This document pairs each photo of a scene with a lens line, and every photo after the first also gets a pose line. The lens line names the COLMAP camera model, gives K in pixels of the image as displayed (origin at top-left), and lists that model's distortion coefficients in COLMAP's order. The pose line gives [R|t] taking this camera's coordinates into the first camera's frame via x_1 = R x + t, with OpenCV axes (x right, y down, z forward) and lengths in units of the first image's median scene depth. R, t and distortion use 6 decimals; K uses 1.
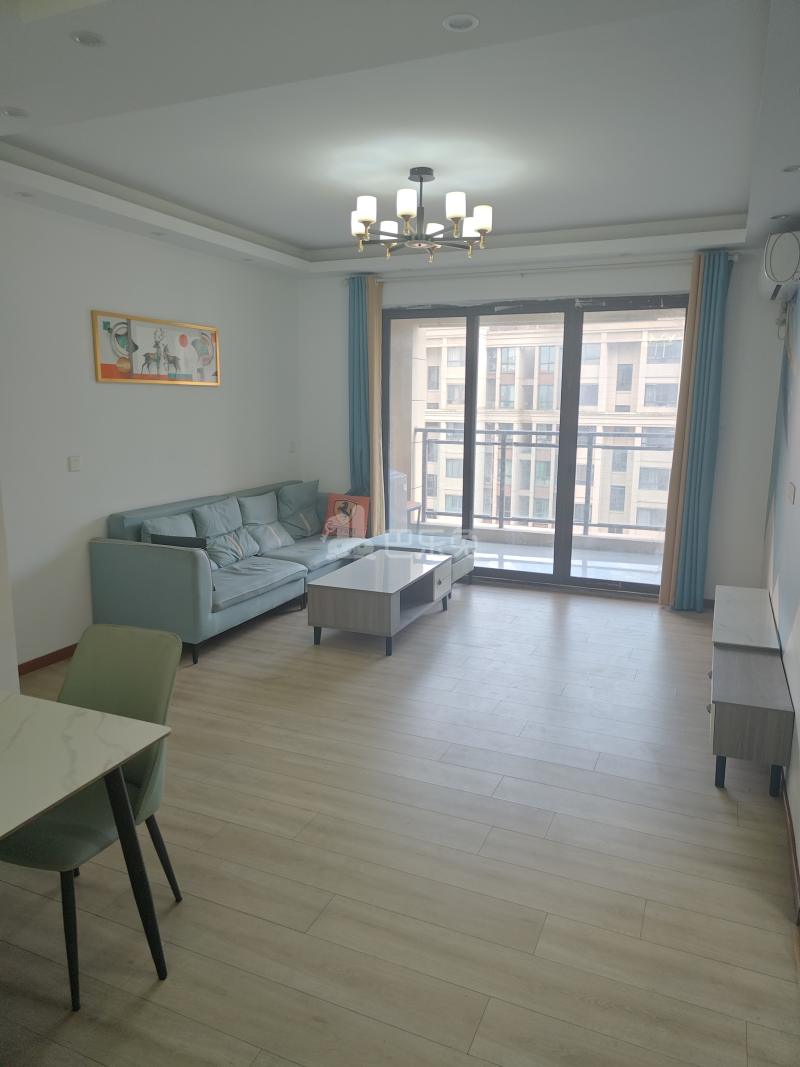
lens RADIAL K [[741.7, 0, 400.0], [0, 741.7, 533.5], [0, 0, 1]] dist [0.014366, -0.005857]
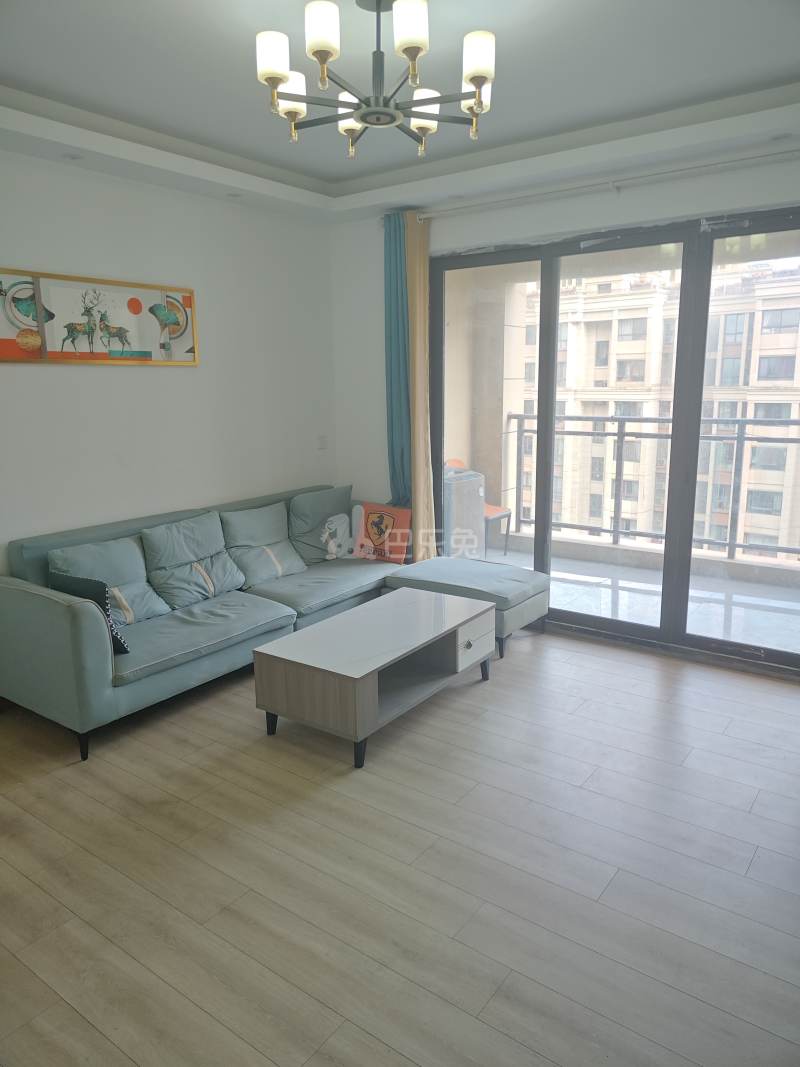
lens RADIAL K [[741.7, 0, 400.0], [0, 741.7, 533.5], [0, 0, 1]] dist [0.014366, -0.005857]
pose [[0.974408, 0.026982, -0.223161, 0.138743], [-0.021156, 0.999371, 0.028460, -0.054557], [0.223789, -0.023011, 0.974366, 0.309431]]
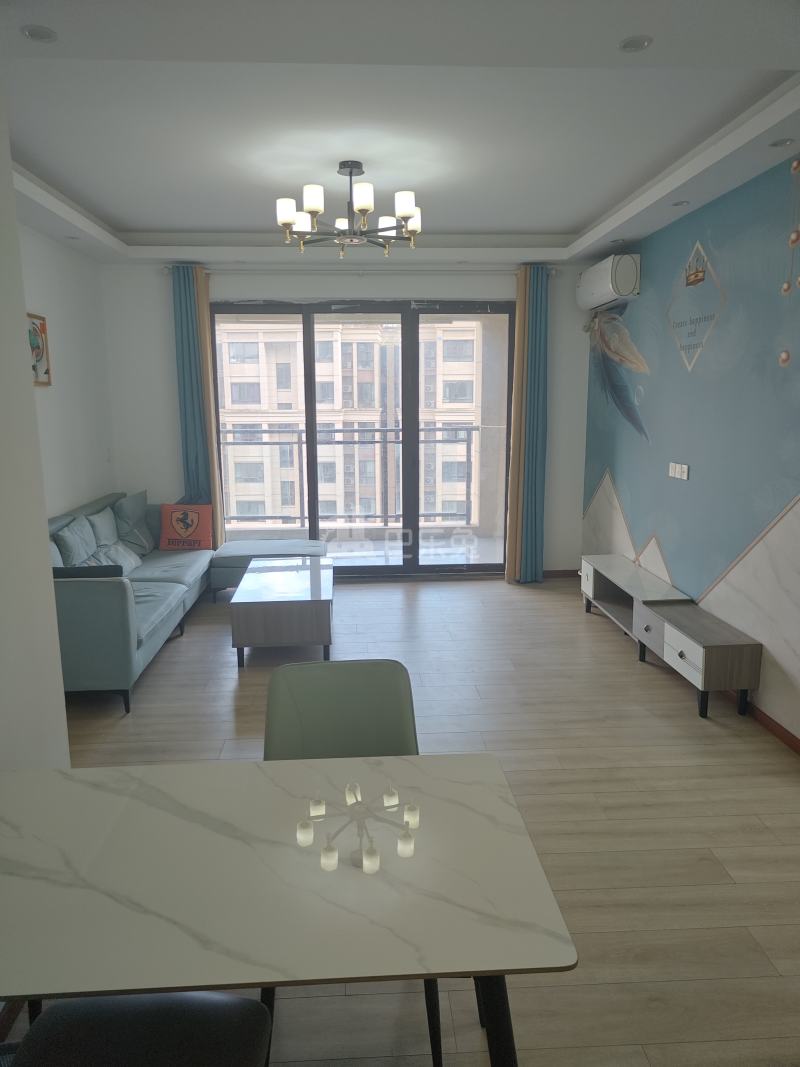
lens RADIAL K [[741.7, 0, 400.0], [0, 741.7, 533.5], [0, 0, 1]] dist [0.014366, -0.005857]
pose [[0.893018, -0.094363, 0.440017, -0.286803], [0.093511, 0.995337, 0.023671, -0.016047], [-0.440199, 0.020008, 0.897677, 0.075867]]
